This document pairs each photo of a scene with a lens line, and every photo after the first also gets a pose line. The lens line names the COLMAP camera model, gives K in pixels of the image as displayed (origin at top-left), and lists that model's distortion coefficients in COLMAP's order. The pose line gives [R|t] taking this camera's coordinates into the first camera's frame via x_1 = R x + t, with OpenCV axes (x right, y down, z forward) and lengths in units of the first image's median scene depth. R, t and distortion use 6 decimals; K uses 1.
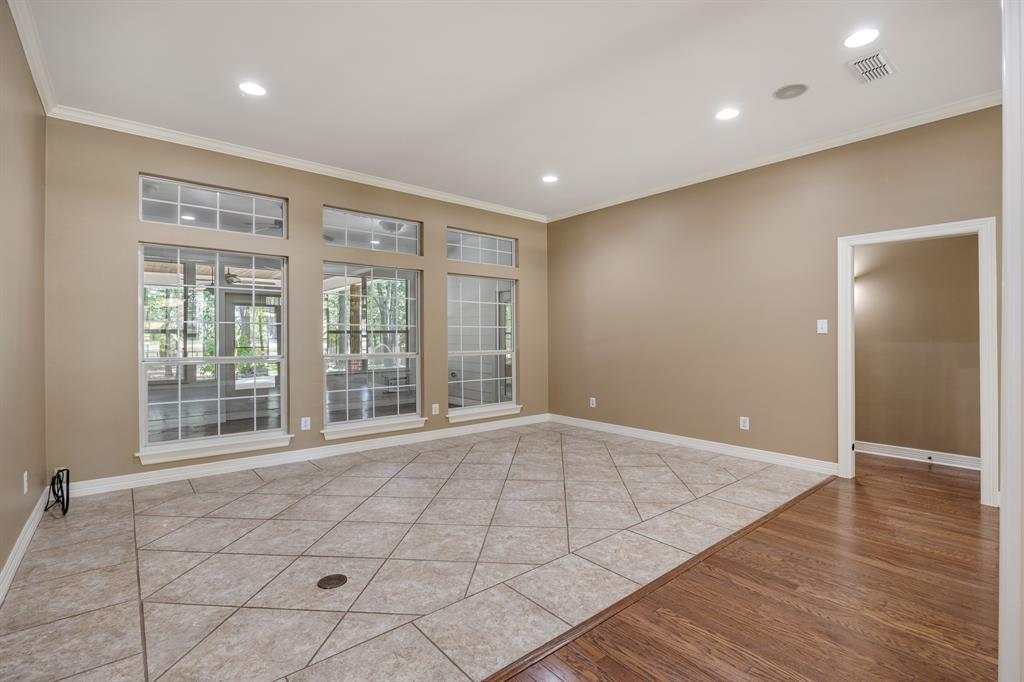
lens RADIAL K [[475.8, 0, 490.8], [0, 475.8, 337.3], [0, 0, 1]] dist [-0.018781, 0.002160]
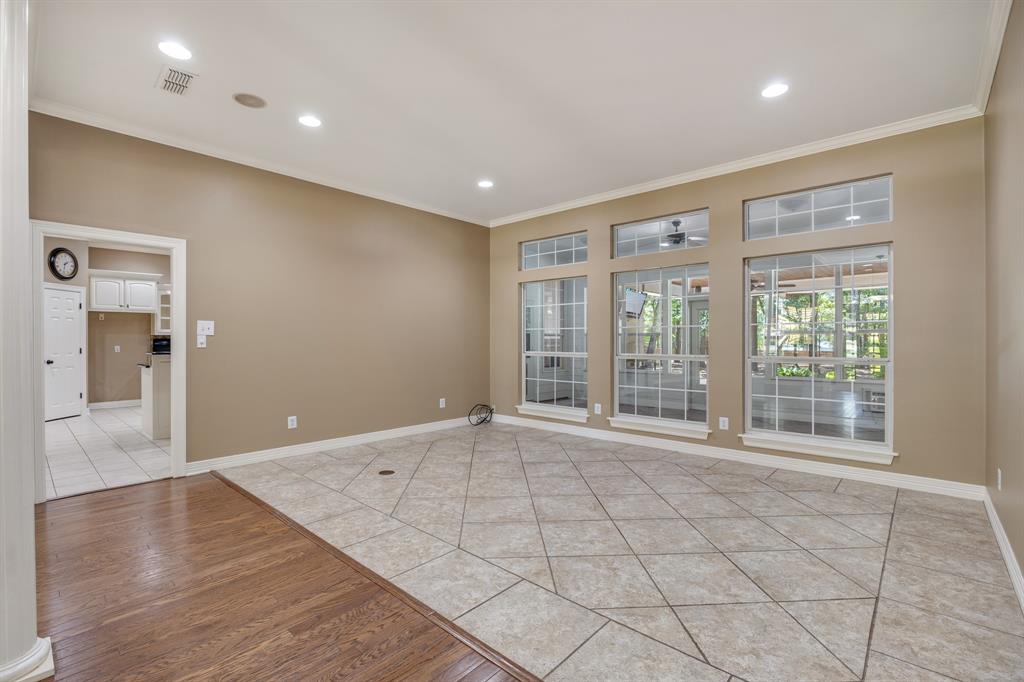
lens RADIAL K [[442.2, 0, 511.5], [0, 442.2, 338.5], [0, 0, 1]] dist [-0.014966, 0.000240]
pose [[0.161451, -0.002559, -0.986877, 0.976806], [0.002177, 0.999995, -0.002237, 0.002811], [0.986878, -0.001787, 0.161456, 0.826080]]
